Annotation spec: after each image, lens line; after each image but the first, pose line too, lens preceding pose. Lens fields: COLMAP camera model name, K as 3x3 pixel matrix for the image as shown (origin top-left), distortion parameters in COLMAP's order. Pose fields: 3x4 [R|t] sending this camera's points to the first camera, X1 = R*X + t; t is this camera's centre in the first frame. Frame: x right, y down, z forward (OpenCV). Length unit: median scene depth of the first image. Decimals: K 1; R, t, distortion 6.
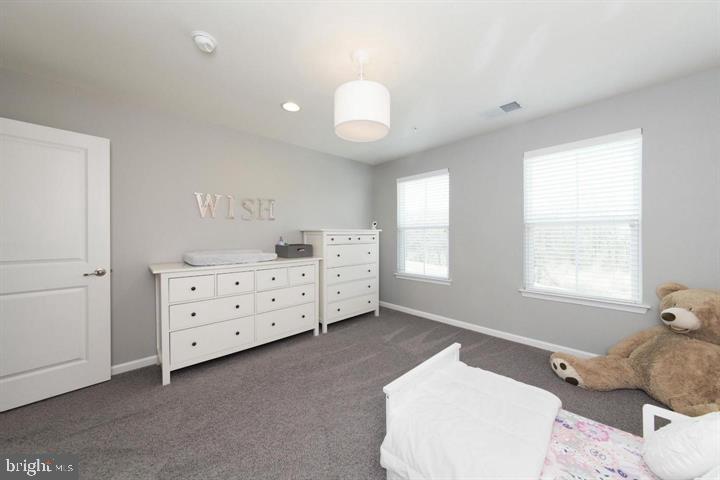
lens RADIAL K [[257.3, 0, 356.1], [0, 257.3, 240.3], [0, 0, 1]] dist [-0.000535, -0.000035]
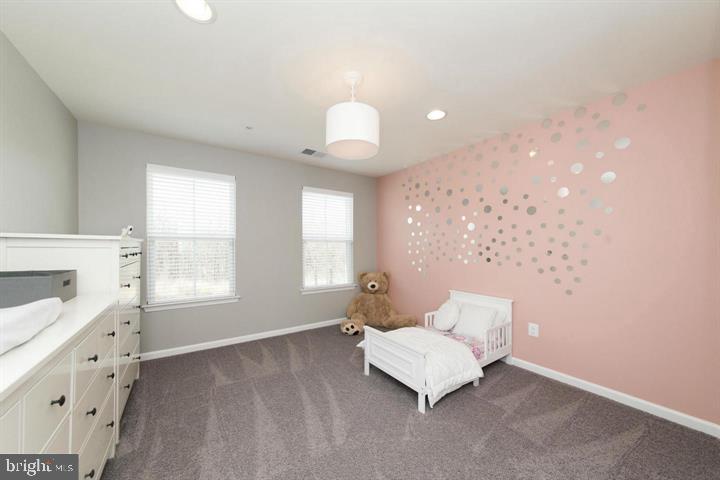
lens RADIAL K [[254.2, 0, 359.3], [0, 254.2, 257.5], [0, 0, 1]] dist [-0.000153, 0.000001]
pose [[0.144242, -0.028949, 0.989119, -0.590964], [0.017485, 0.999490, 0.026703, -0.005164], [-0.989388, 0.013443, 0.144675, 0.511396]]
